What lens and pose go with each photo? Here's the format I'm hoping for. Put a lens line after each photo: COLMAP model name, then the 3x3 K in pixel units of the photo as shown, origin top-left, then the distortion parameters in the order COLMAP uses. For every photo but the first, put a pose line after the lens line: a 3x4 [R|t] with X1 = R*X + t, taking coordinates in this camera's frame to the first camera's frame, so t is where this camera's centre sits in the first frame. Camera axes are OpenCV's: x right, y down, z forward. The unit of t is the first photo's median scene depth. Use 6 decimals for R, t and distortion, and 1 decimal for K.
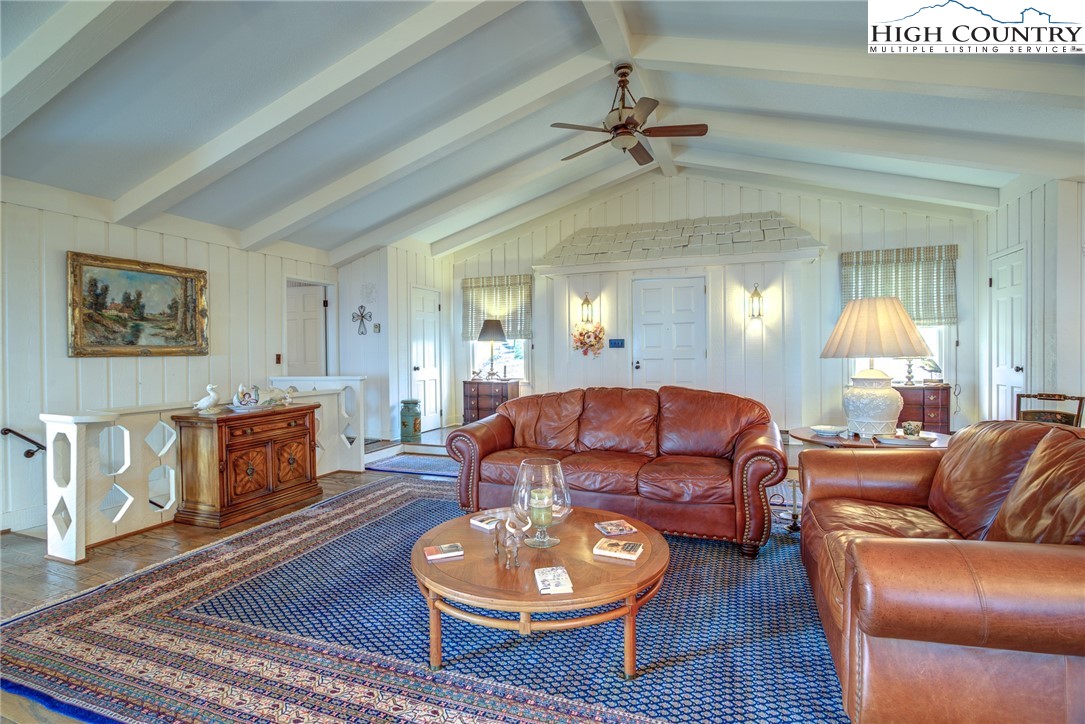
lens RADIAL K [[529.7, 0, 550.7], [0, 529.7, 354.7], [0, 0, 1]] dist [0.003642, 0.001431]
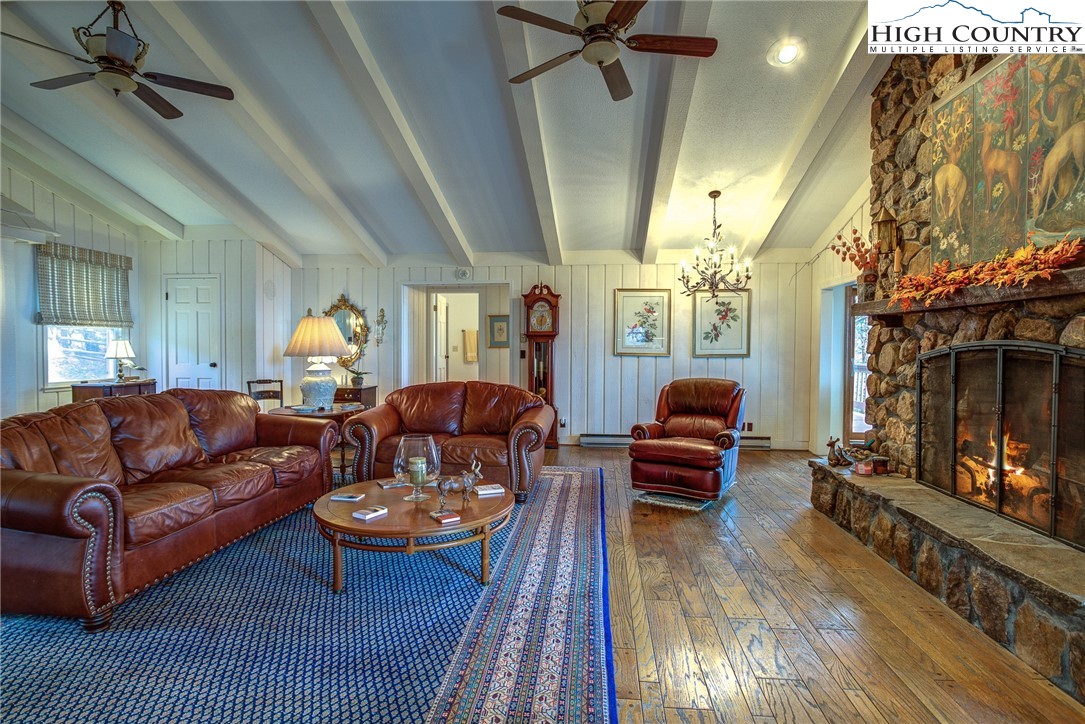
lens RADIAL K [[544.7, 0, 549.5], [0, 544.7, 361.3], [0, 0, 1]] dist [-0.002571, 0.000629]
pose [[-0.278938, -0.010570, 0.960251, -0.802956], [0.001200, 0.999935, 0.011356, 0.002713], [-0.960308, 0.004320, -0.278907, 0.618894]]
